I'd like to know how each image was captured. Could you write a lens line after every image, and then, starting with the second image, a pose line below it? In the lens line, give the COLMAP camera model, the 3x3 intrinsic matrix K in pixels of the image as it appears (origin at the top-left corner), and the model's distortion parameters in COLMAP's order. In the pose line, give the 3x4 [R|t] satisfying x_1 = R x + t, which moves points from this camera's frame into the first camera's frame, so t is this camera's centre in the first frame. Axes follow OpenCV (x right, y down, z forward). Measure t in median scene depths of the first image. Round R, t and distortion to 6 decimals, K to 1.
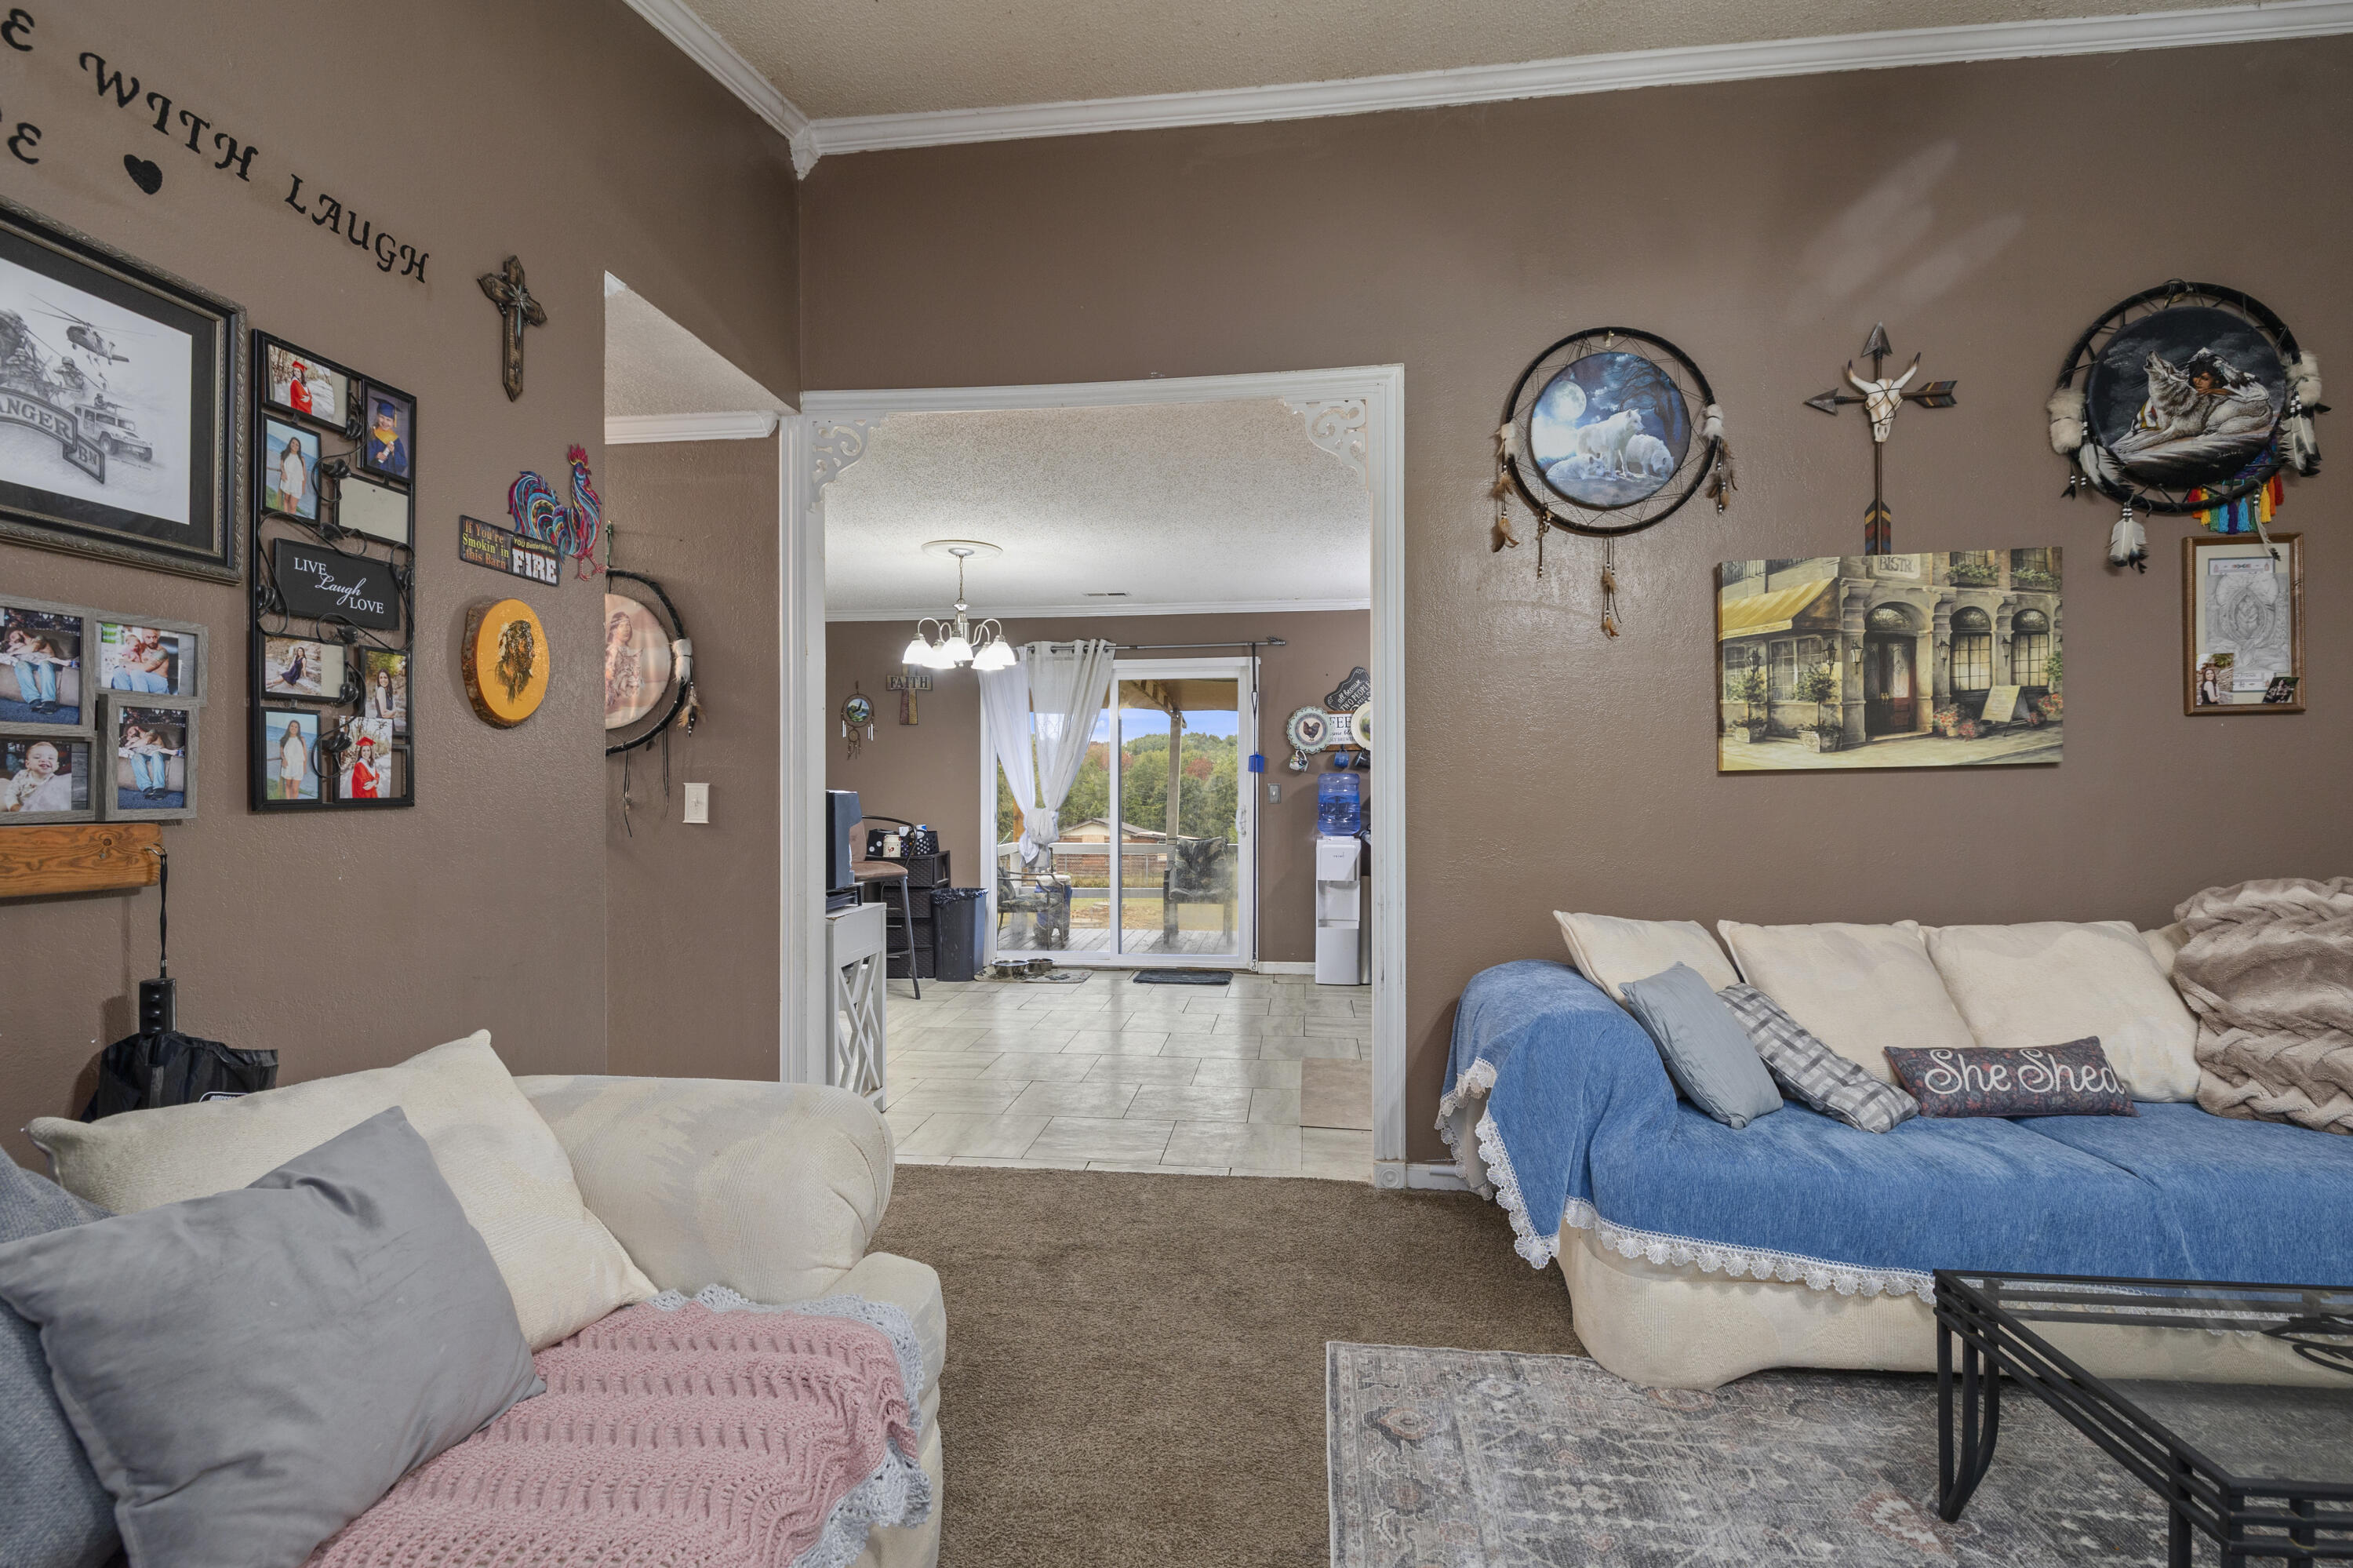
lens RADIAL K [[1084.3, 0, 1186.0], [0, 1084.3, 778.2], [0, 0, 1]] dist [0.000517, 0.000043]
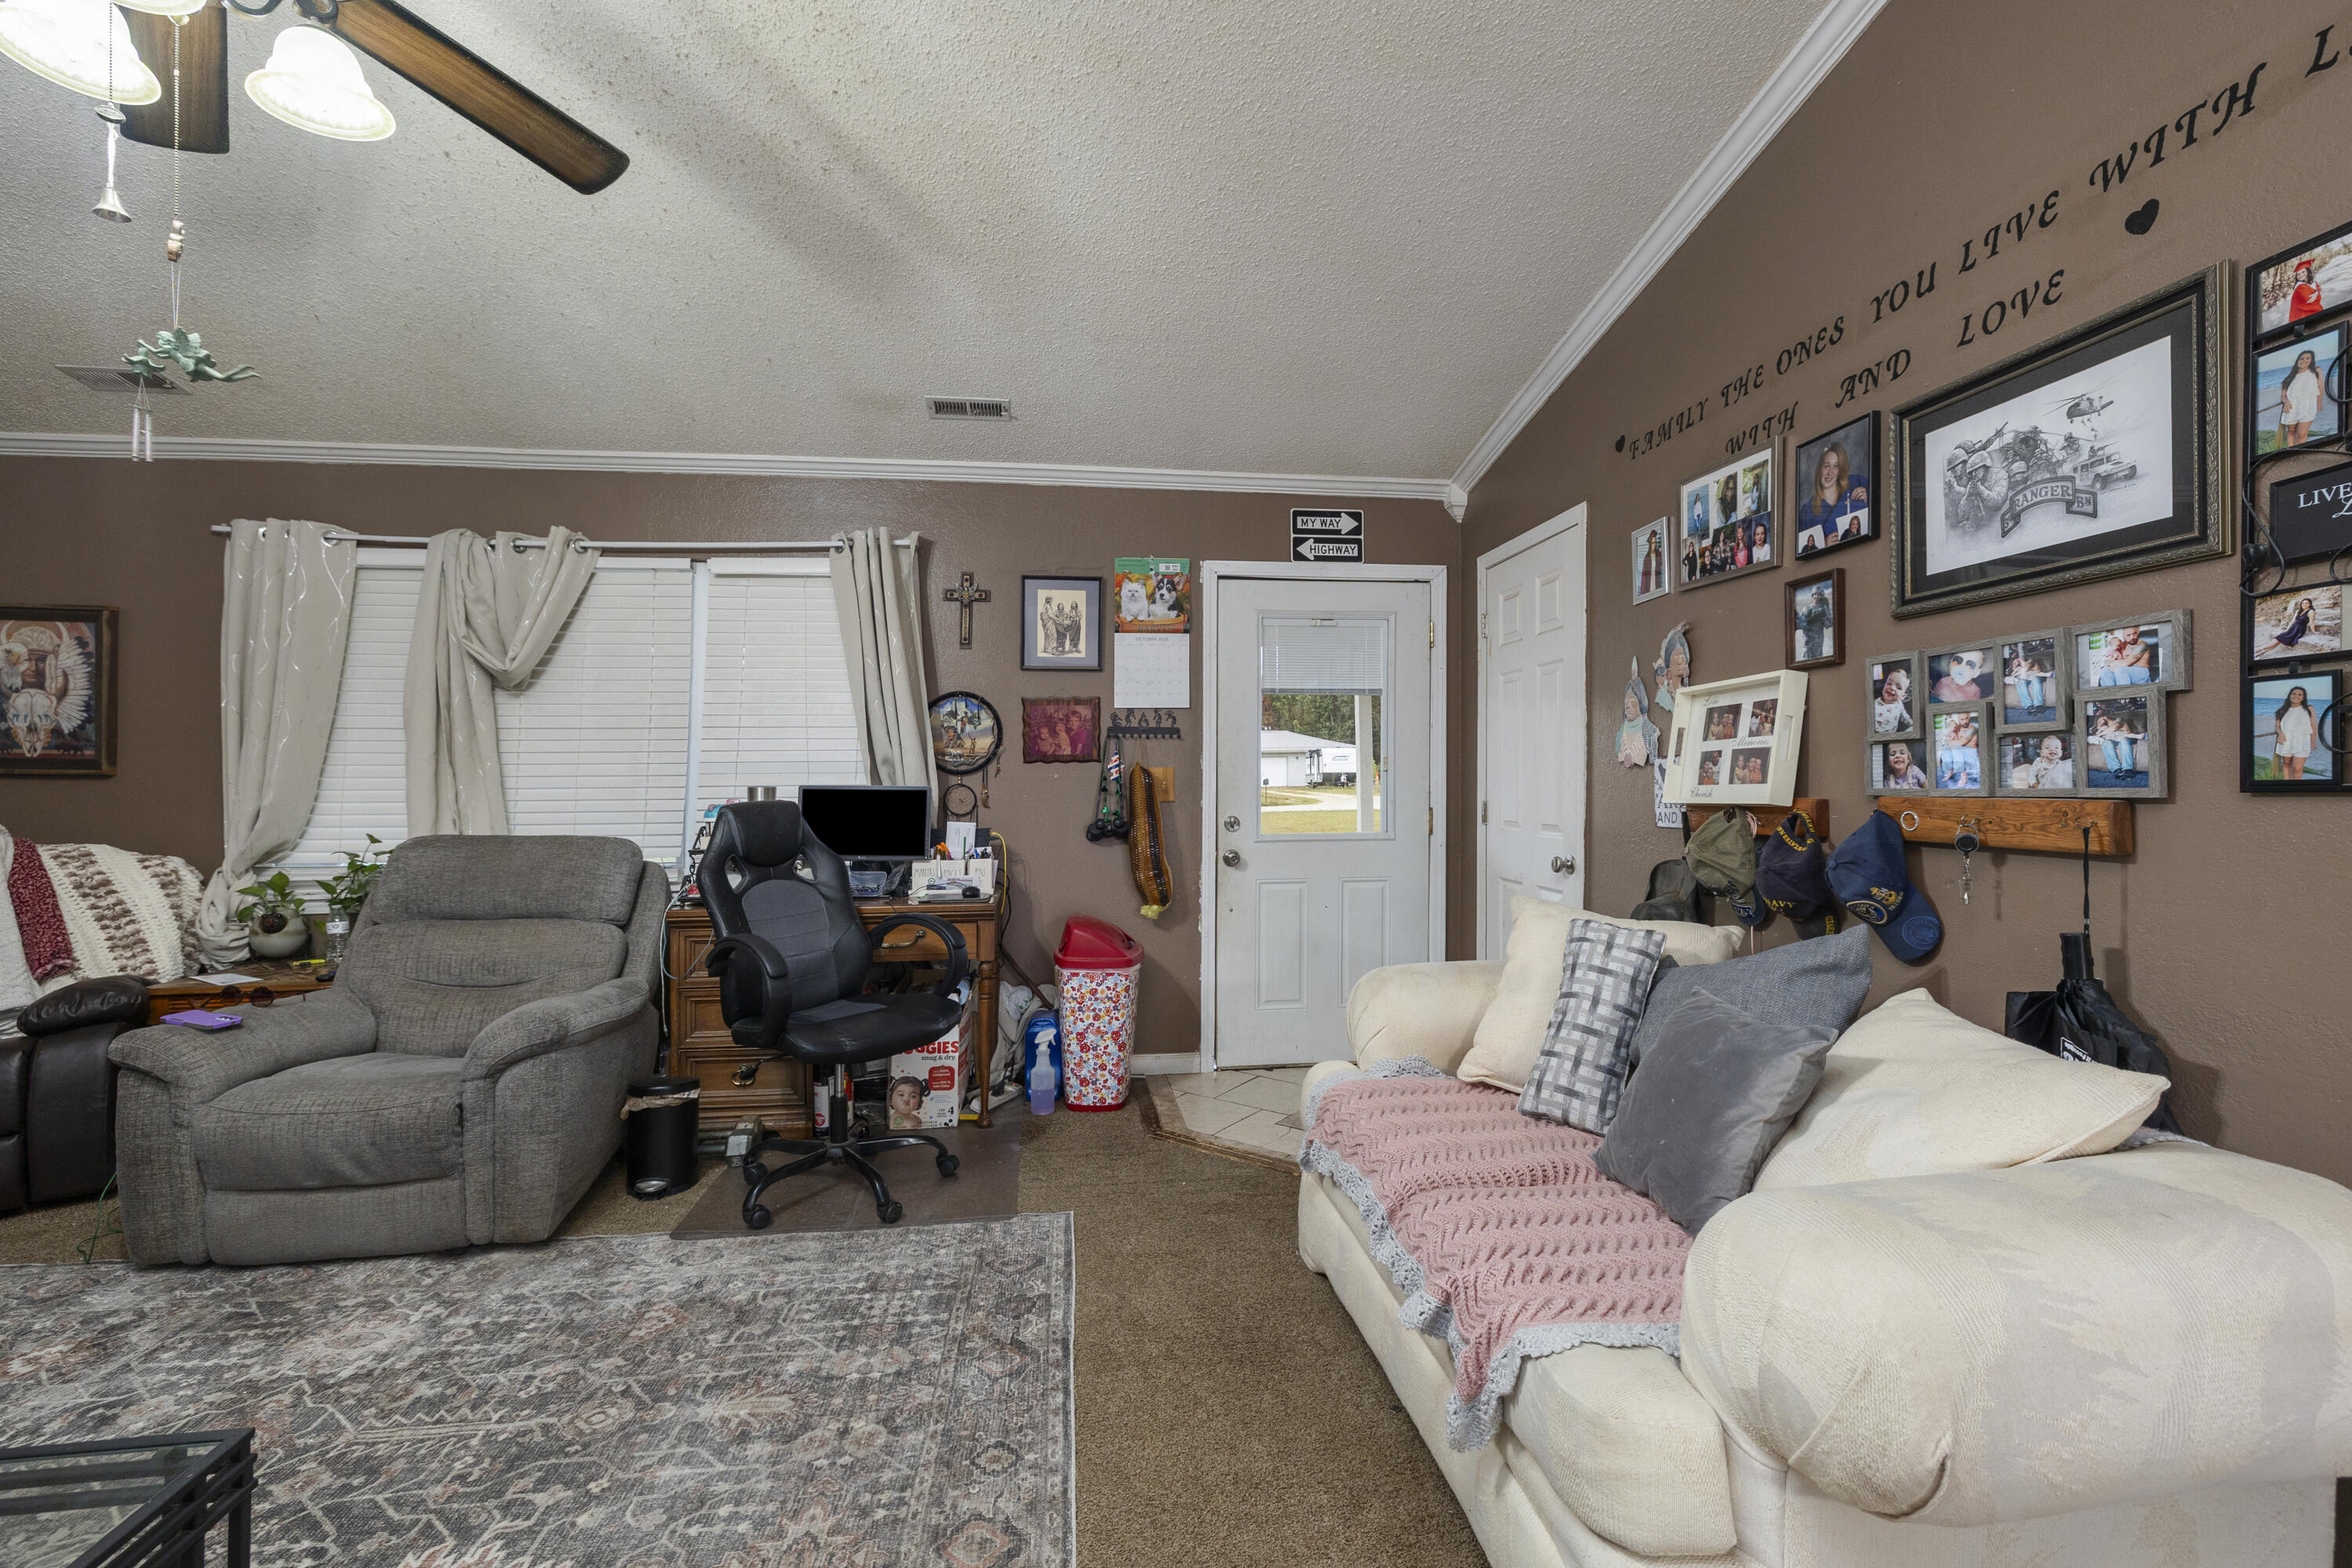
lens RADIAL K [[1006.2, 0, 1189.0], [0, 1006.2, 784.7], [0, 0, 1]] dist [0.002624, -0.000843]
pose [[-0.972407, -0.004717, -0.233244, 0.228343], [-0.002014, 0.999928, -0.011824, 0.038358], [0.233283, -0.011028, -0.972346, 1.749289]]
